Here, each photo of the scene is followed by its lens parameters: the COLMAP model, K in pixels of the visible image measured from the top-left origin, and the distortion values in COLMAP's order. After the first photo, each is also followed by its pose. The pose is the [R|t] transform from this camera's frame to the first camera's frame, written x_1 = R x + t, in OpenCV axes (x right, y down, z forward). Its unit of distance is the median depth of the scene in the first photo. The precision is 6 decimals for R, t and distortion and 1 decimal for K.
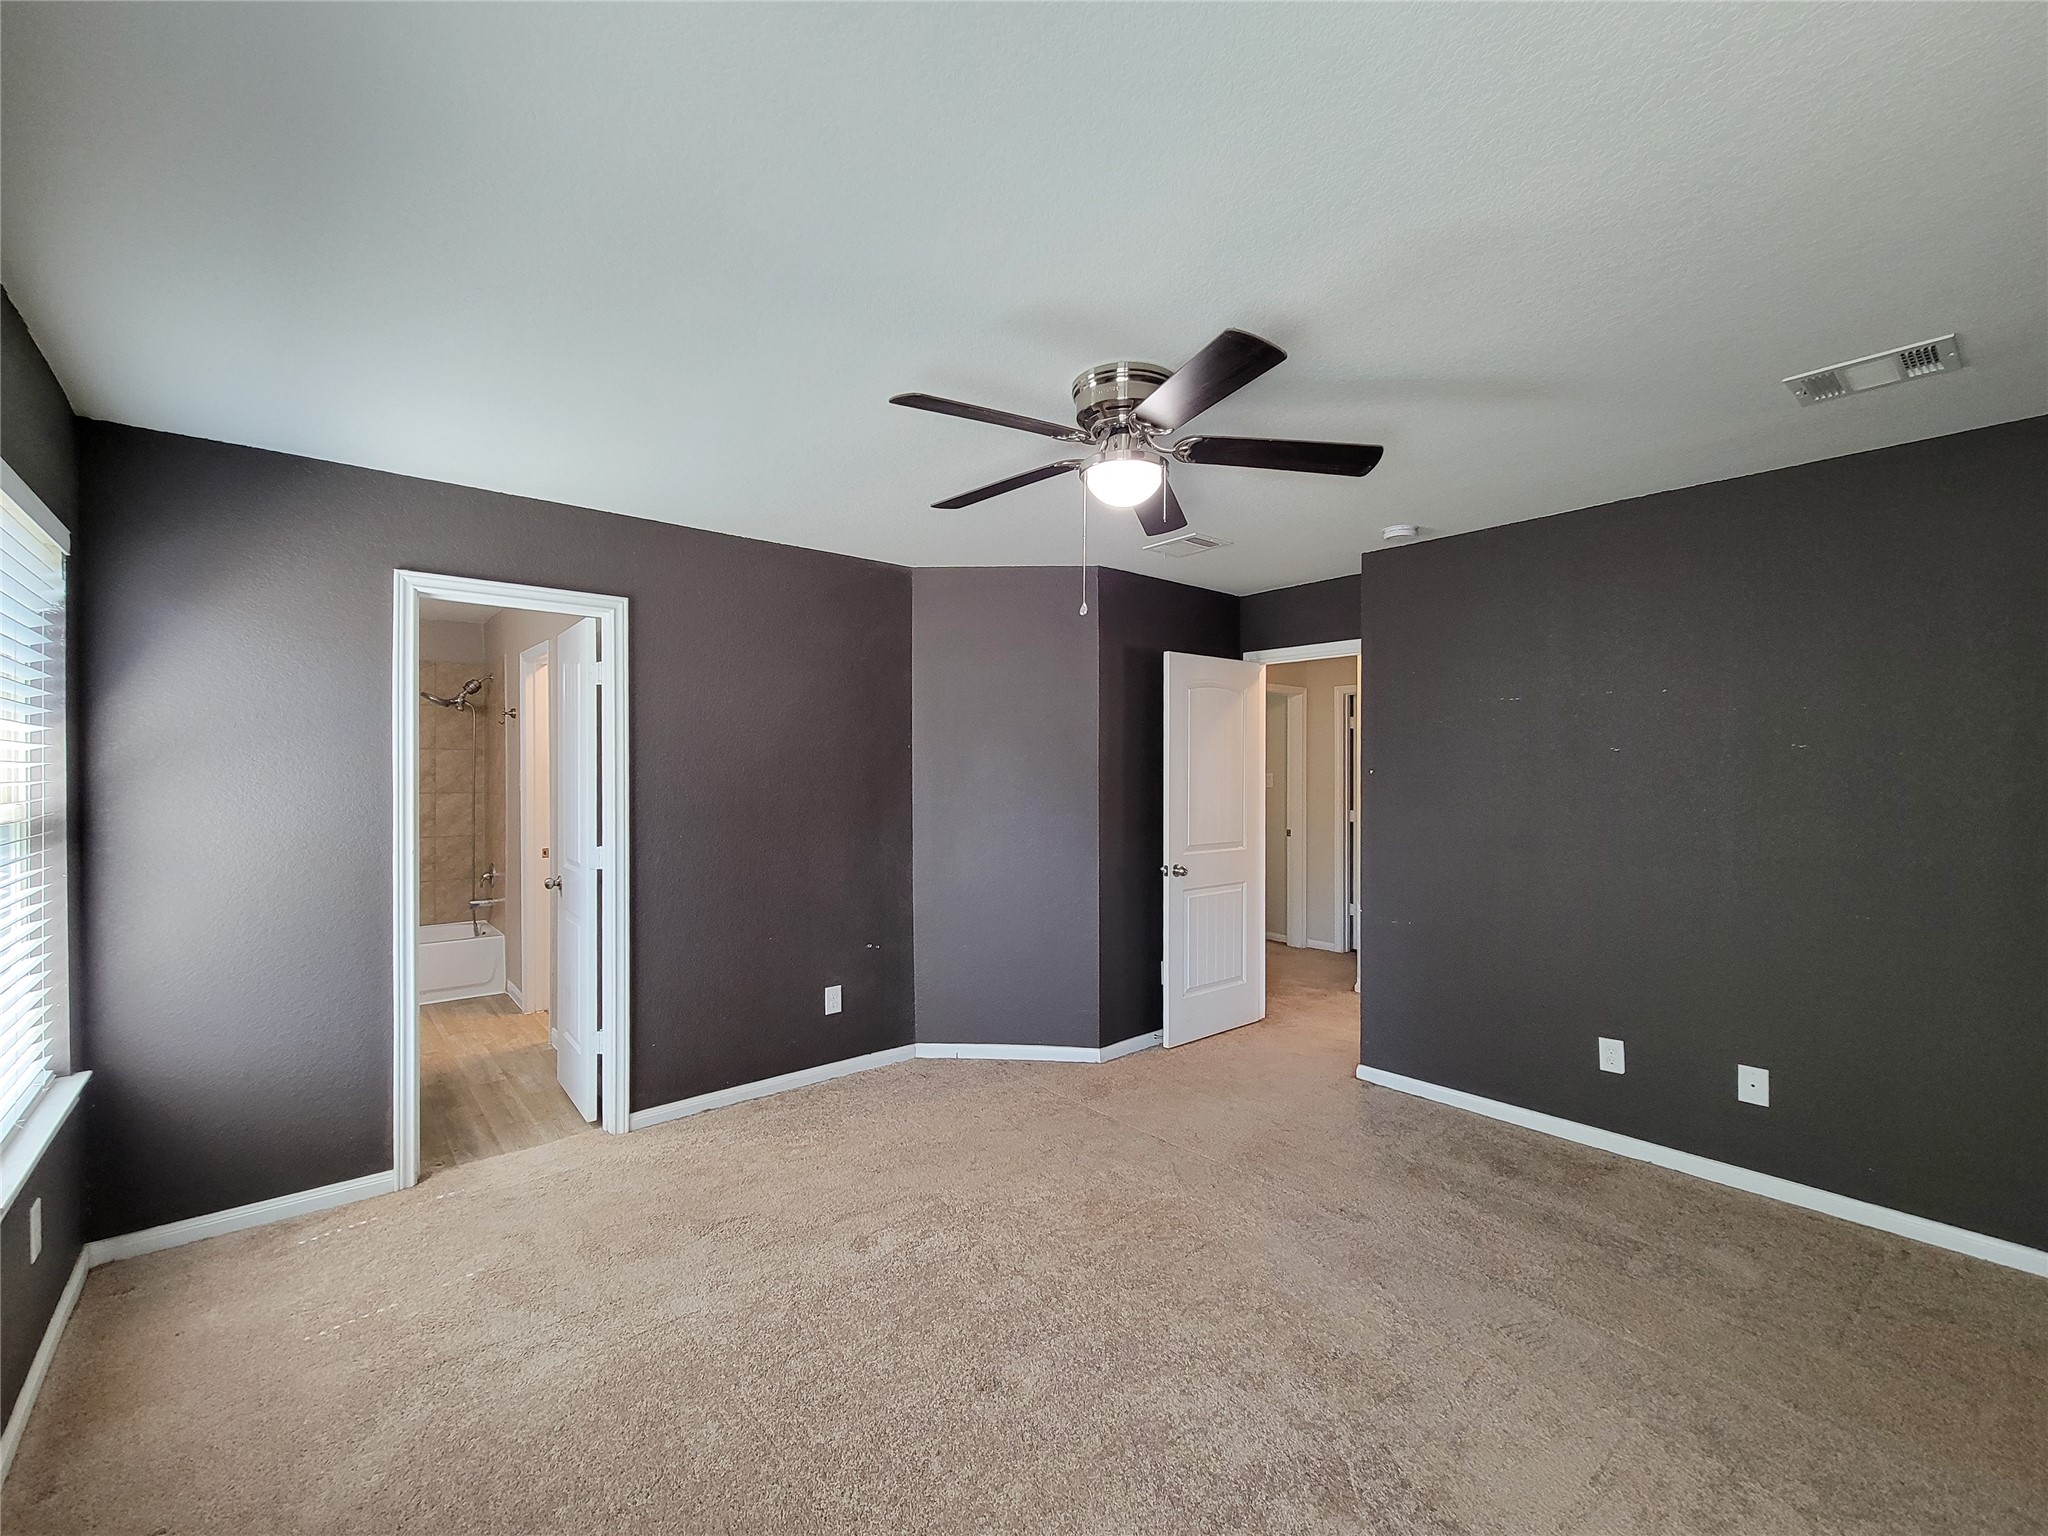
lens RADIAL K [[845.2, 0, 1017.4], [0, 845.2, 774.1], [0, 0, 1]] dist [0.006810, -0.004141]
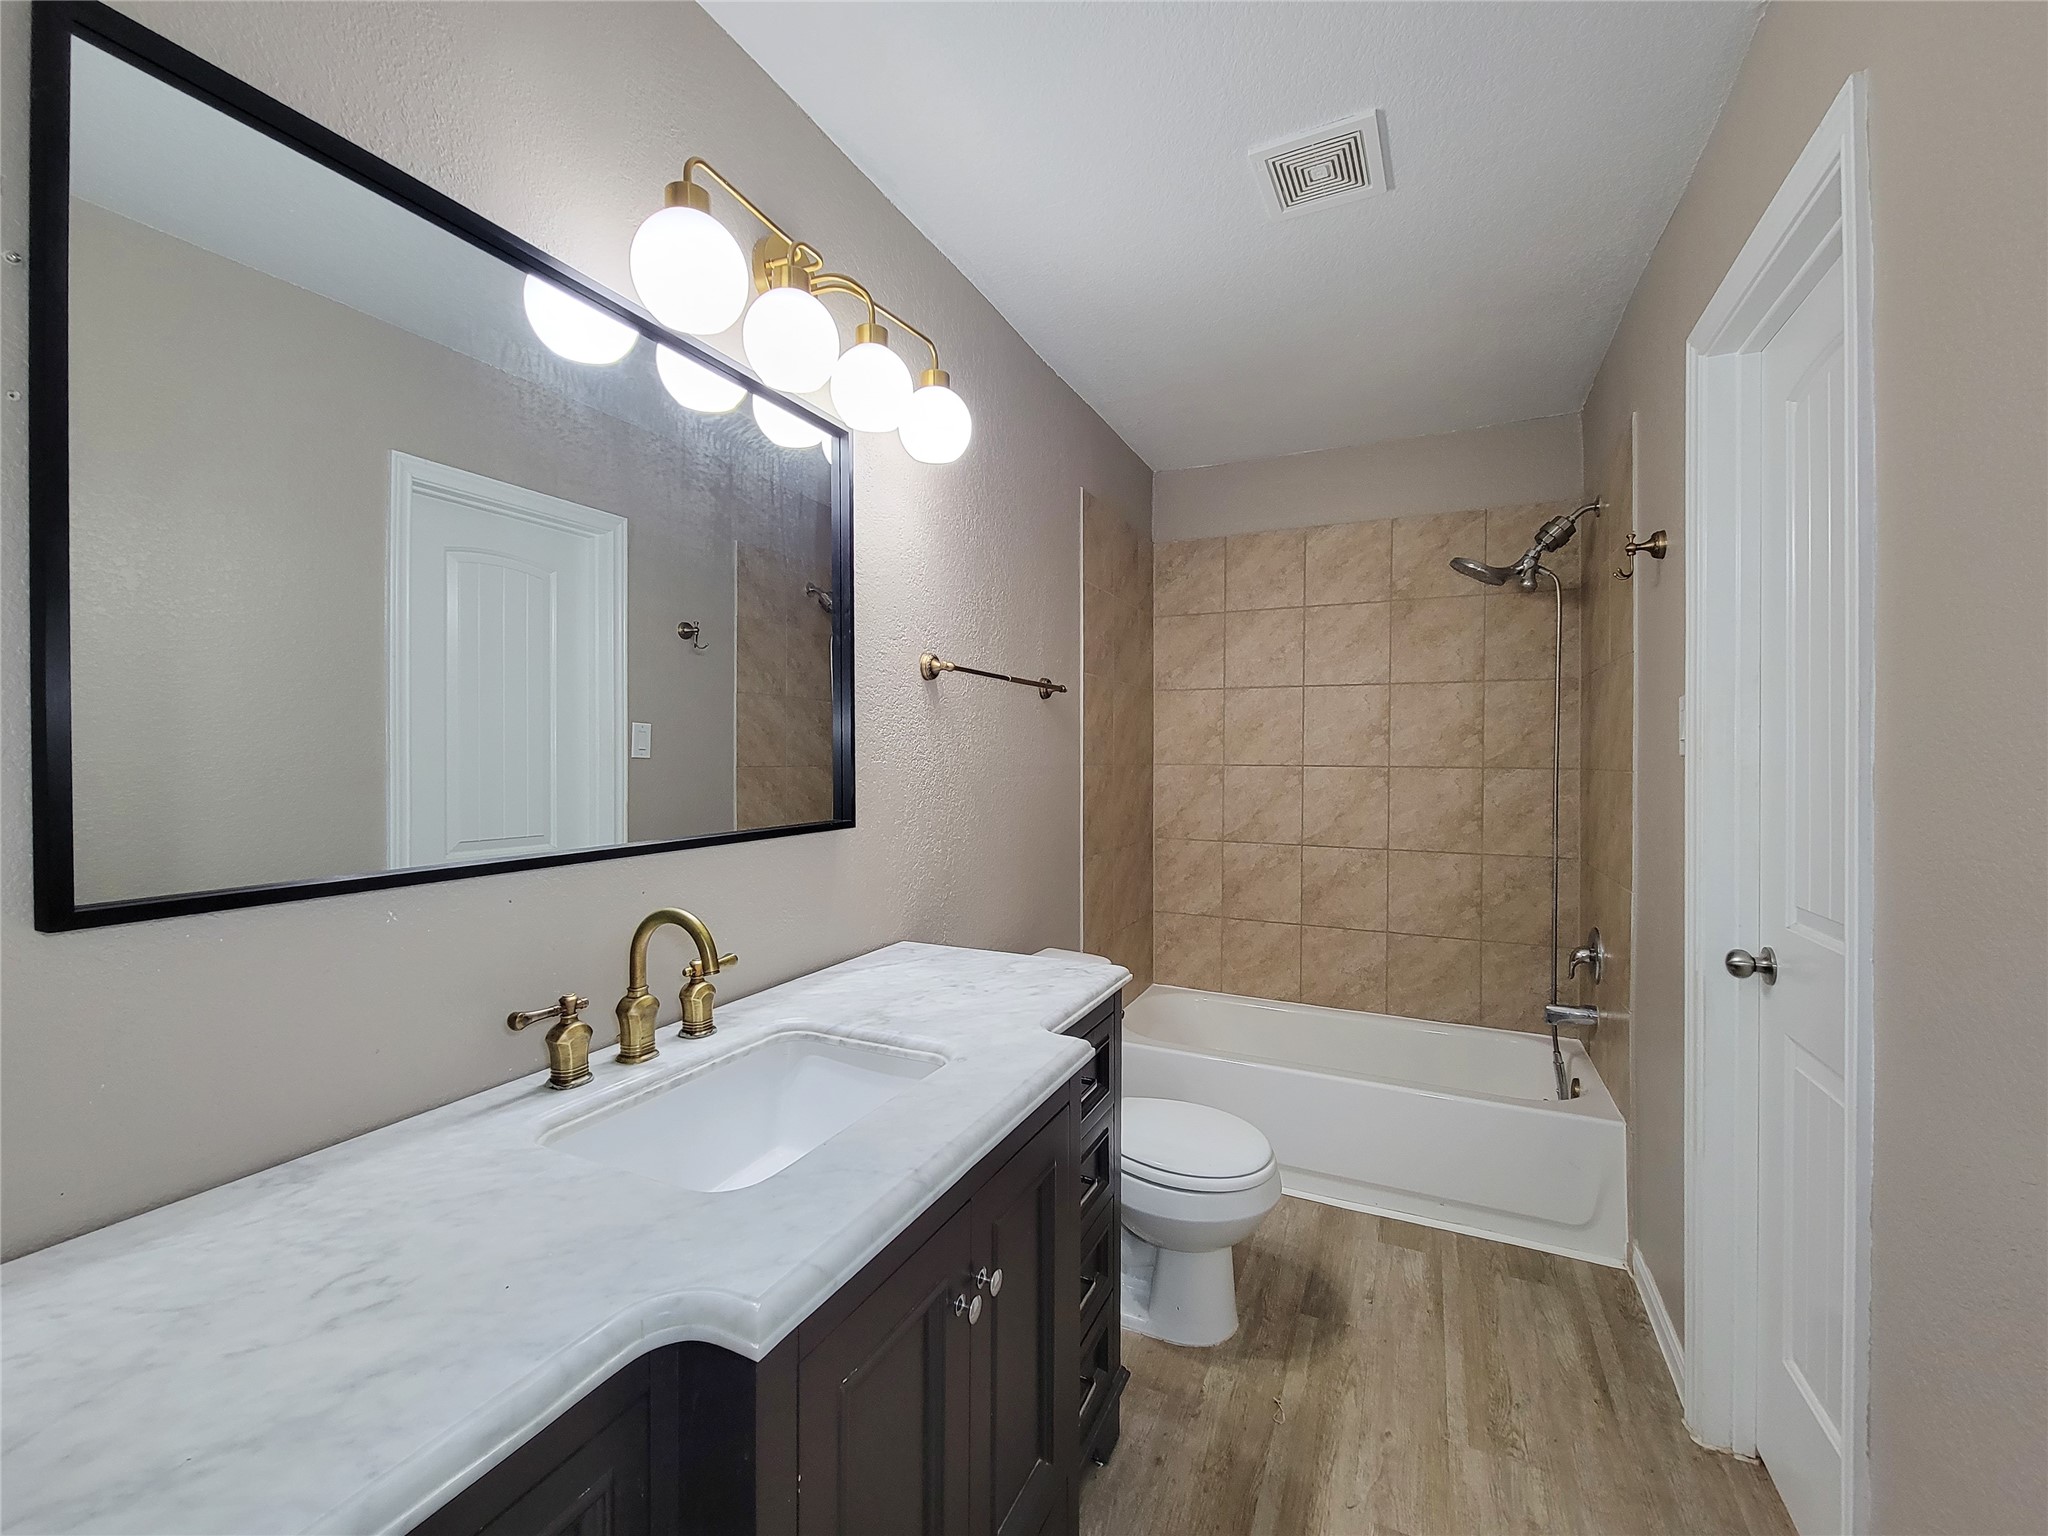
lens RADIAL K [[845.2, 0, 1016.1], [0, 845.2, 762.4], [0, 0, 1]] dist [0.006810, -0.004141]
pose [[0.400986, 0.008442, -0.916046, -0.333417], [-0.003420, 0.999964, 0.007718, 0.015970], [0.916078, 0.000038, 0.401000, 0.539301]]
